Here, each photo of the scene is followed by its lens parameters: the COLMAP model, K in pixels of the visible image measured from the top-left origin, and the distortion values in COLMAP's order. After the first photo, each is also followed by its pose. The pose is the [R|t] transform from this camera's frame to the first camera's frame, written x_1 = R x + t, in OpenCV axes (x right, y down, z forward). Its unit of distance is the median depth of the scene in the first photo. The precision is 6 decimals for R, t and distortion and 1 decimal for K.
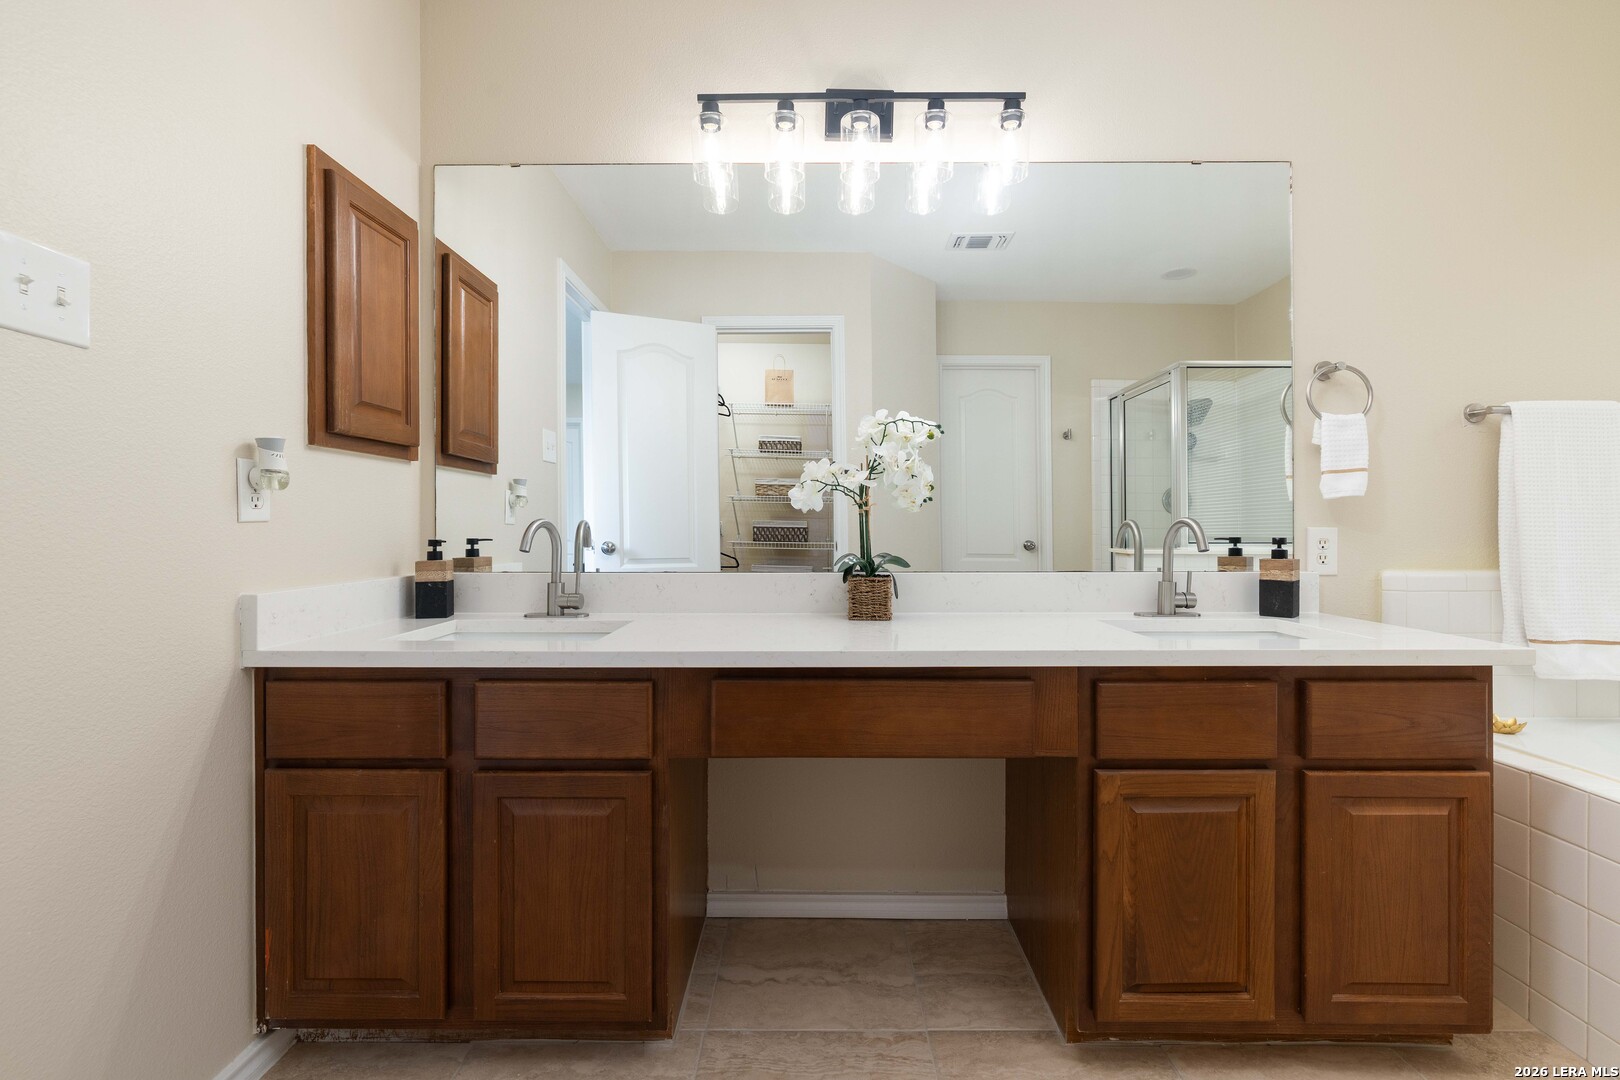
lens RADIAL K [[702.7, 0, 808.6], [0, 702.7, 529.5], [0, 0, 1]] dist [-0.001381, 0.001515]
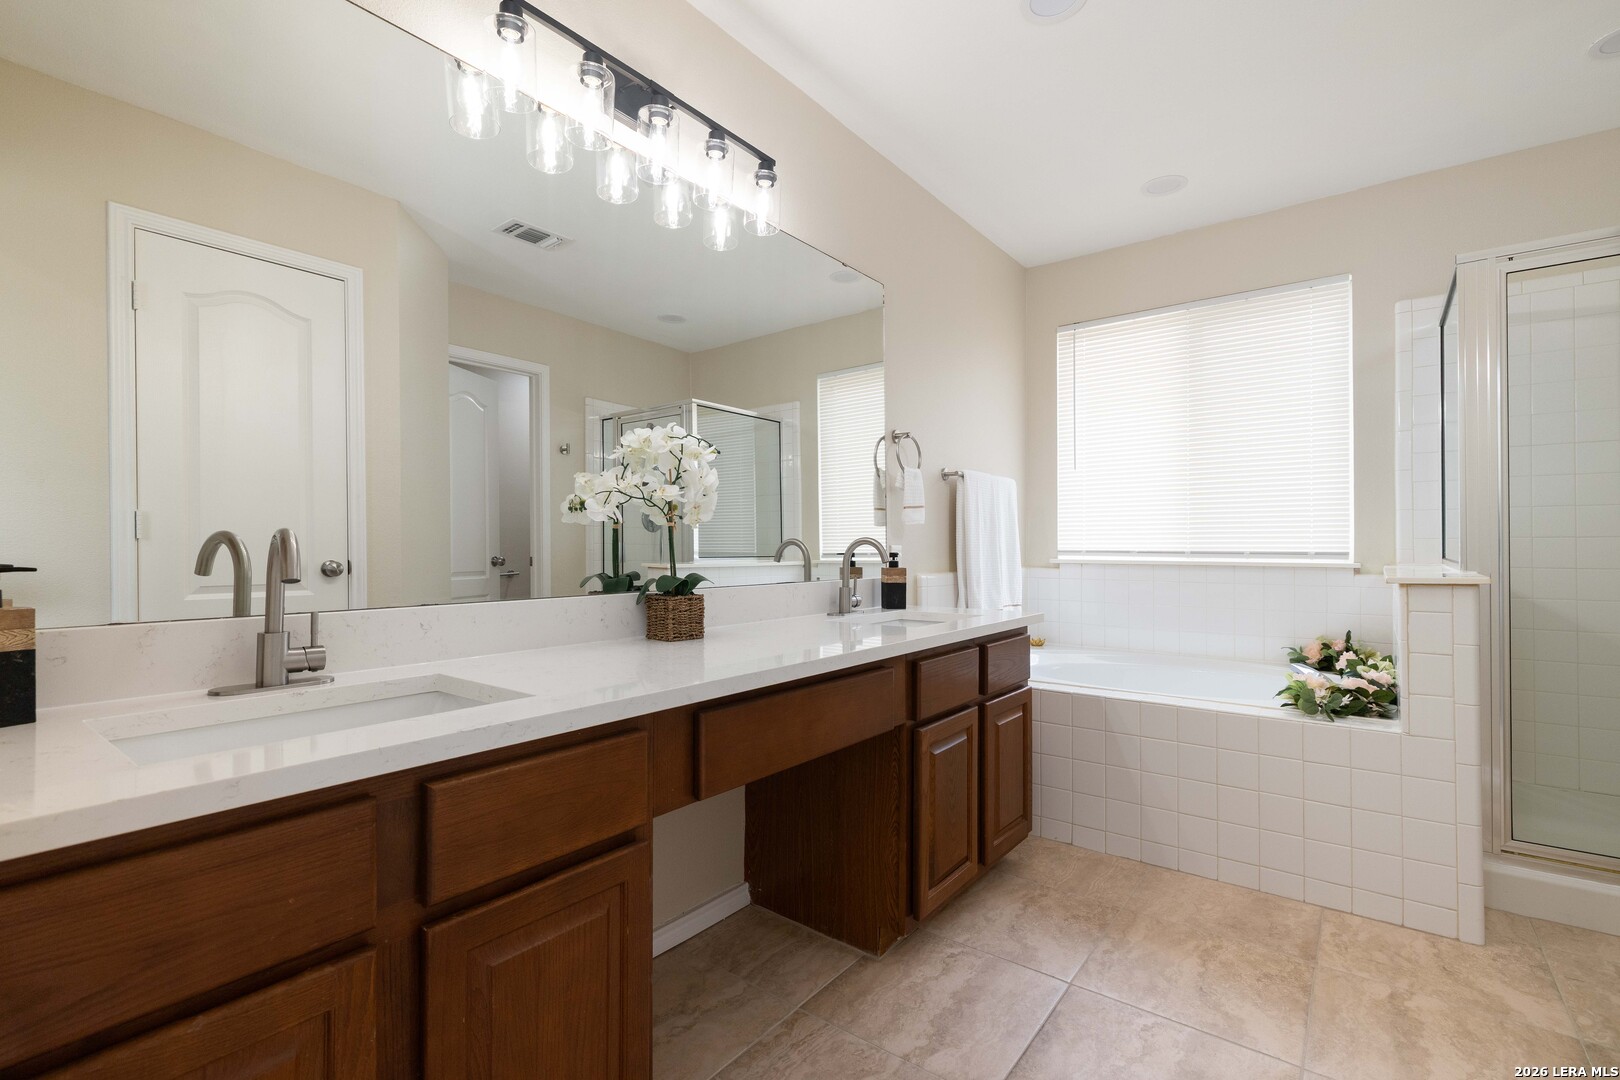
lens RADIAL K [[702.7, 0, 870.3], [0, 702.7, 538.0], [0, 0, 1]] dist [-0.001381, 0.001515]
pose [[0.598269, 0.012346, 0.801200, -0.542615], [-0.004019, 0.999915, -0.012407, -0.000232], [-0.801285, 0.004202, 0.598268, 0.217183]]
